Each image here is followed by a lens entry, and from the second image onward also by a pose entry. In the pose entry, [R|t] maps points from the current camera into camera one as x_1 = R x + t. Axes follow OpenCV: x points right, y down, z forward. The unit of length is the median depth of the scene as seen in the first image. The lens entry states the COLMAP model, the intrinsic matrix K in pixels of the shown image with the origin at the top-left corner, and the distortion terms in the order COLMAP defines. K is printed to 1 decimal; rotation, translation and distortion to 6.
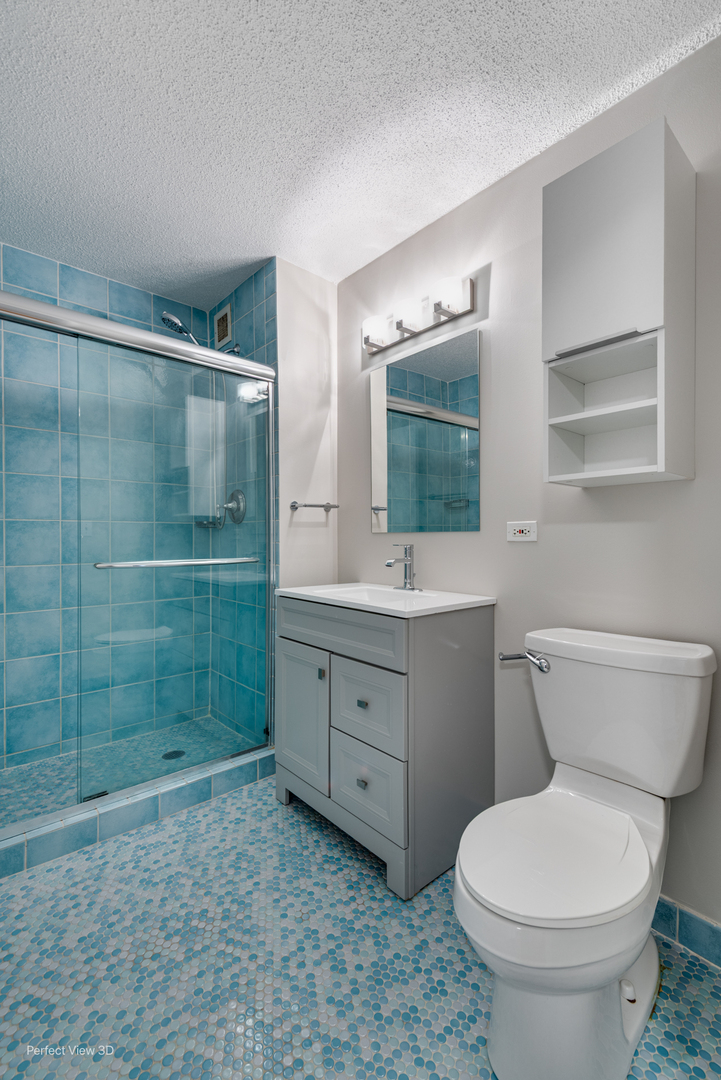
lens RADIAL K [[462.4, 0, 368.1], [0, 462.4, 543.0], [0, 0, 1]] dist [0.004225, 0.001080]
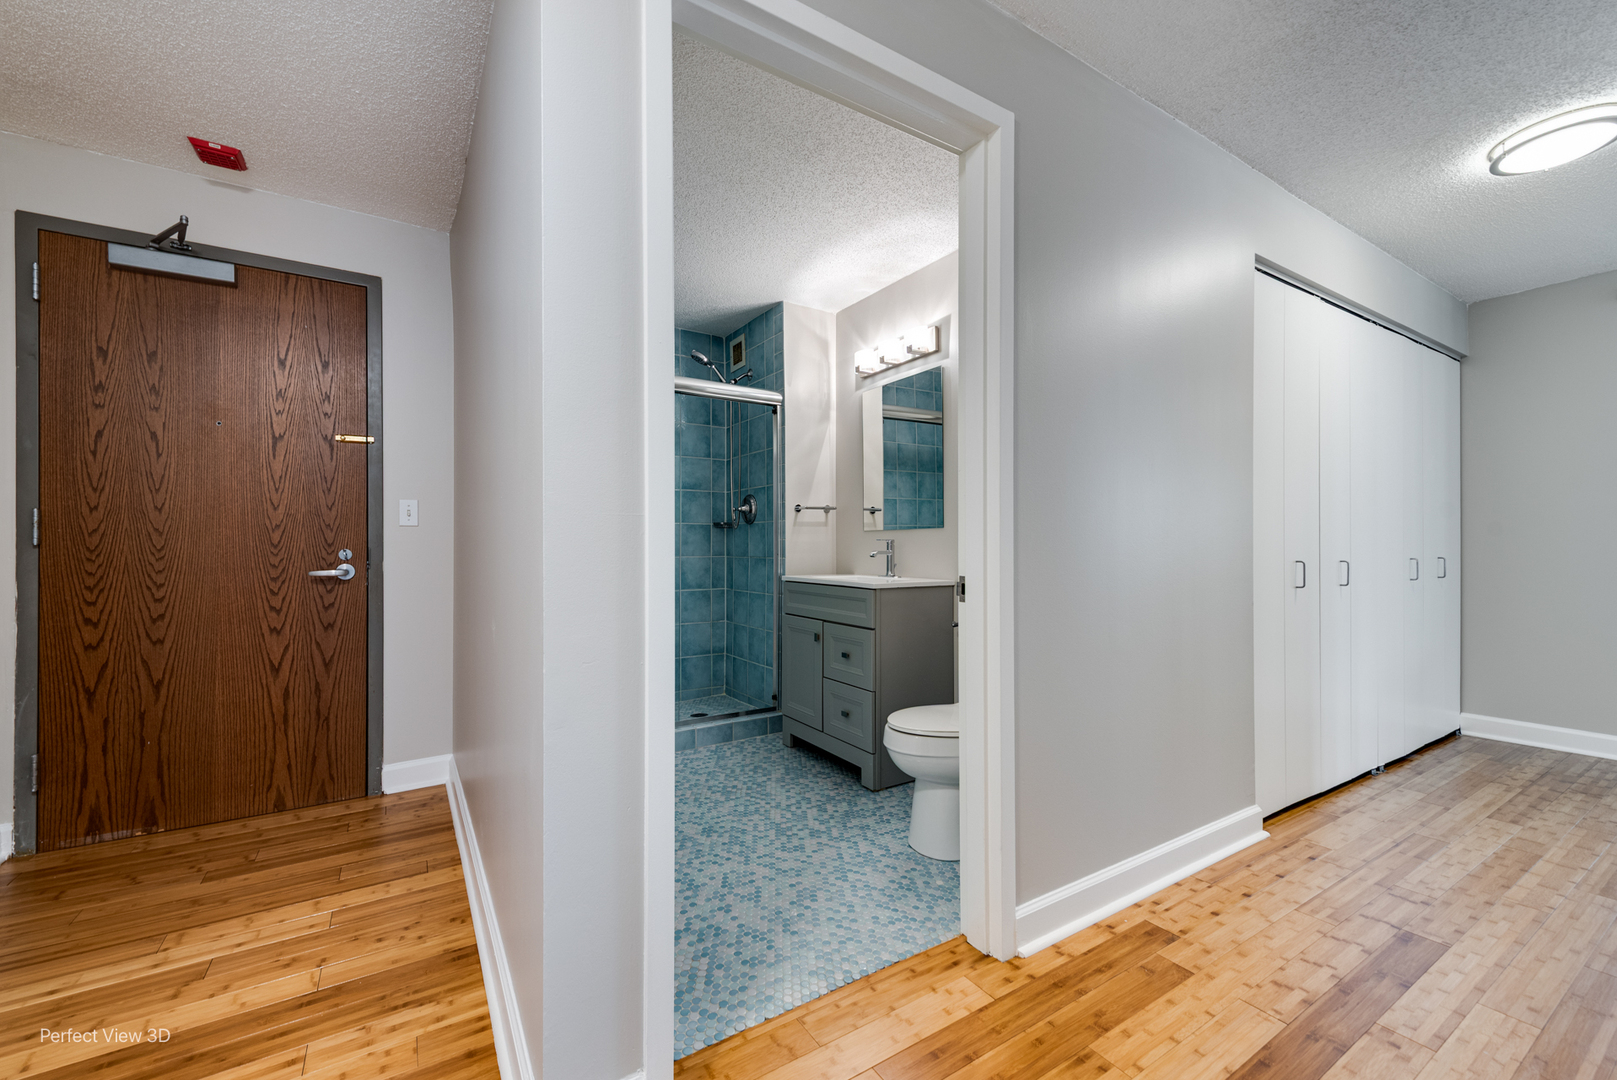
lens RADIAL K [[656.6, 0, 799.7], [0, 656.6, 544.8], [0, 0, 1]] dist [0.008326, -0.001654]
pose [[0.985435, -0.001635, -0.170042, 0.149298], [-0.001071, 0.999874, -0.015821, 0.045357], [0.170047, 0.015773, 0.985310, -0.748347]]
